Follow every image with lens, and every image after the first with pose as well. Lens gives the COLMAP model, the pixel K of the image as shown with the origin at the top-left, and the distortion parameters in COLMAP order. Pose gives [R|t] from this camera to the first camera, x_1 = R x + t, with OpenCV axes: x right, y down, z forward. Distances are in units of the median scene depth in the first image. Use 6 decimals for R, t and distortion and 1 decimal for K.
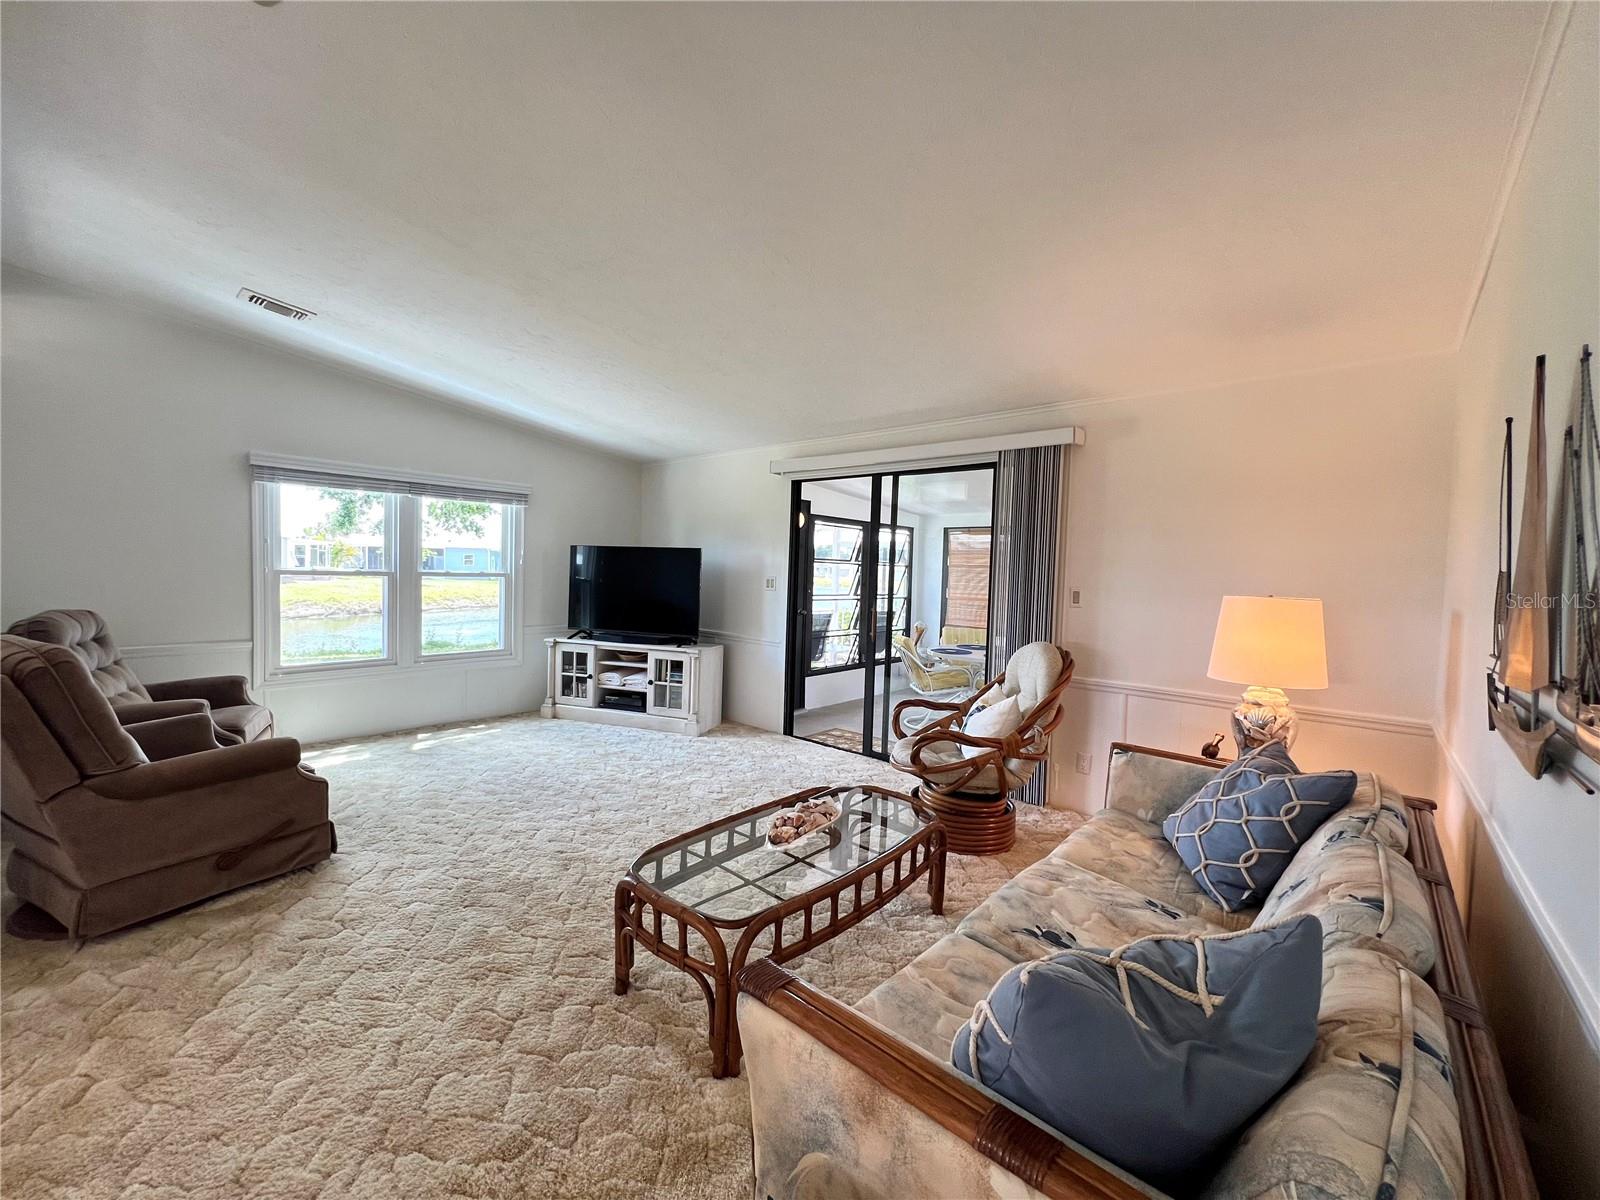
lens RADIAL K [[640.5, 0, 800.6], [0, 640.5, 600.8], [0, 0, 1]] dist [-0.001268, 0.000014]
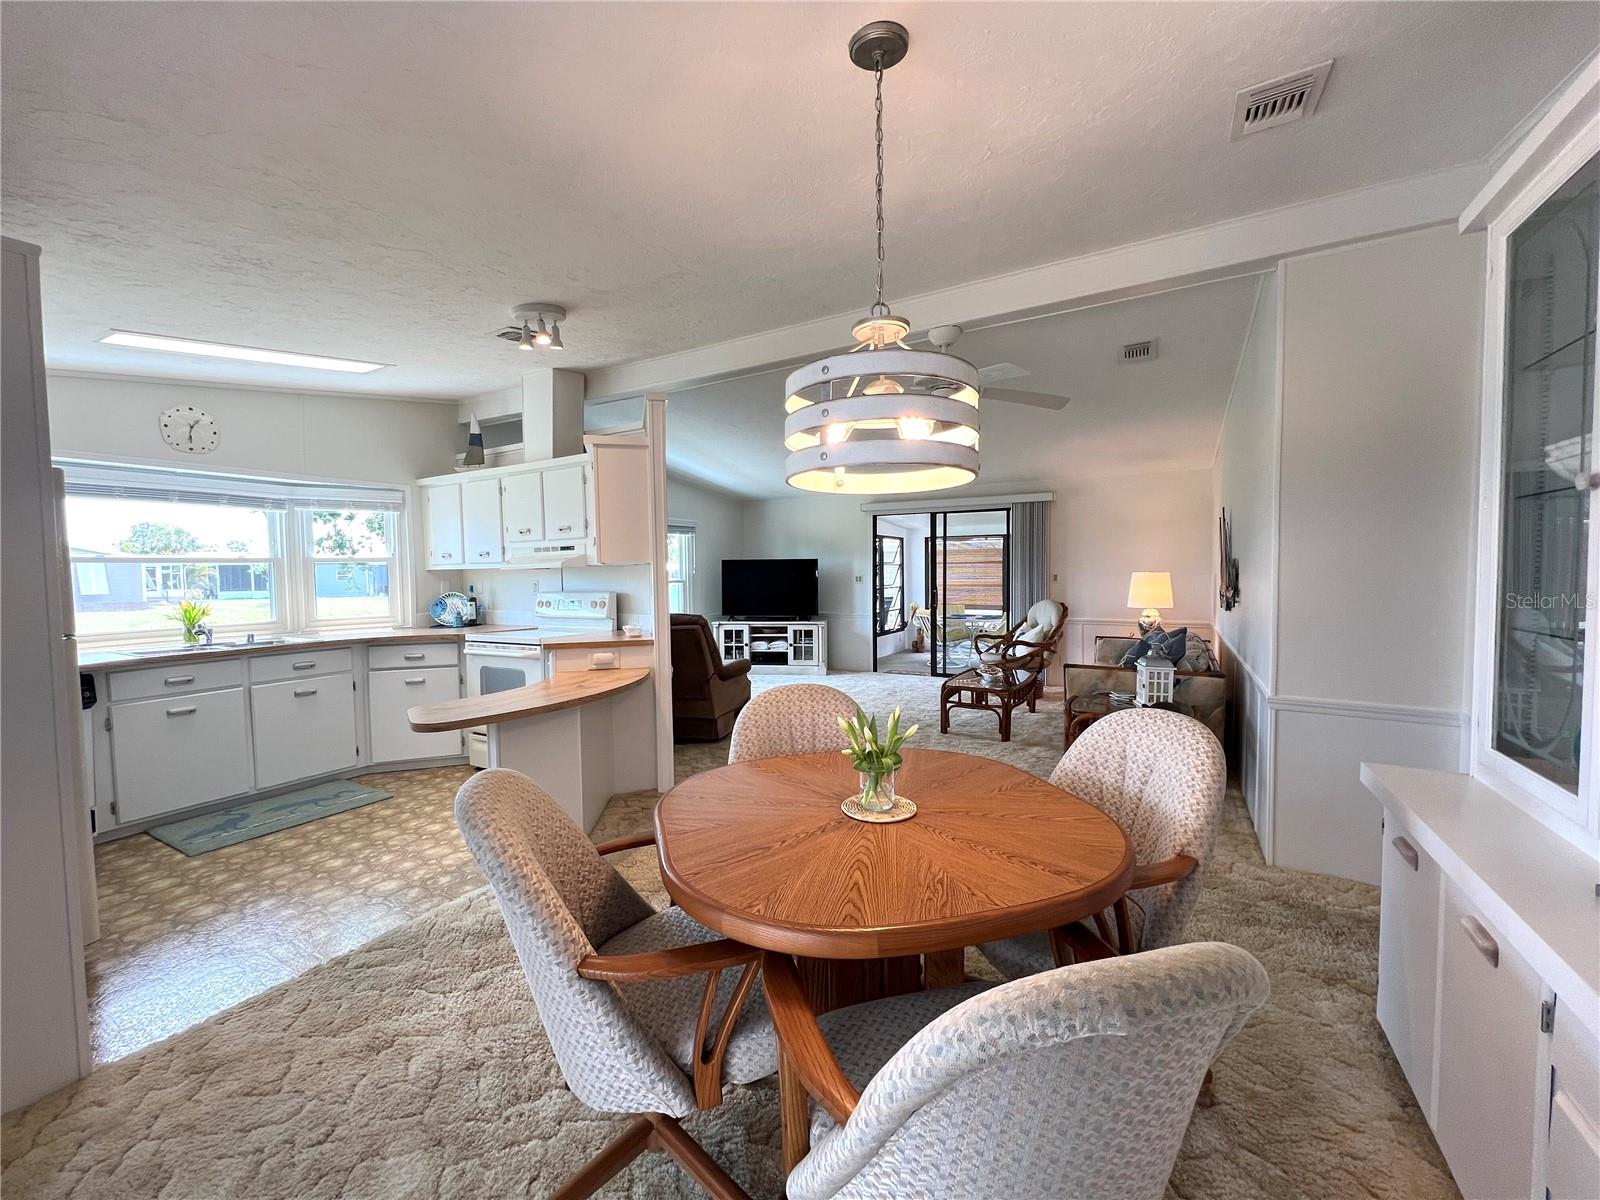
lens RADIAL K [[640.5, 0, 799.6], [0, 640.5, 598.4], [0, 0, 1]] dist [-0.001268, 0.000014]
pose [[0.979926, -0.049598, 0.193091, -0.508789], [0.050478, 0.998725, 0.000366, 0.013117], [-0.192863, 0.009388, 0.981181, -0.547775]]
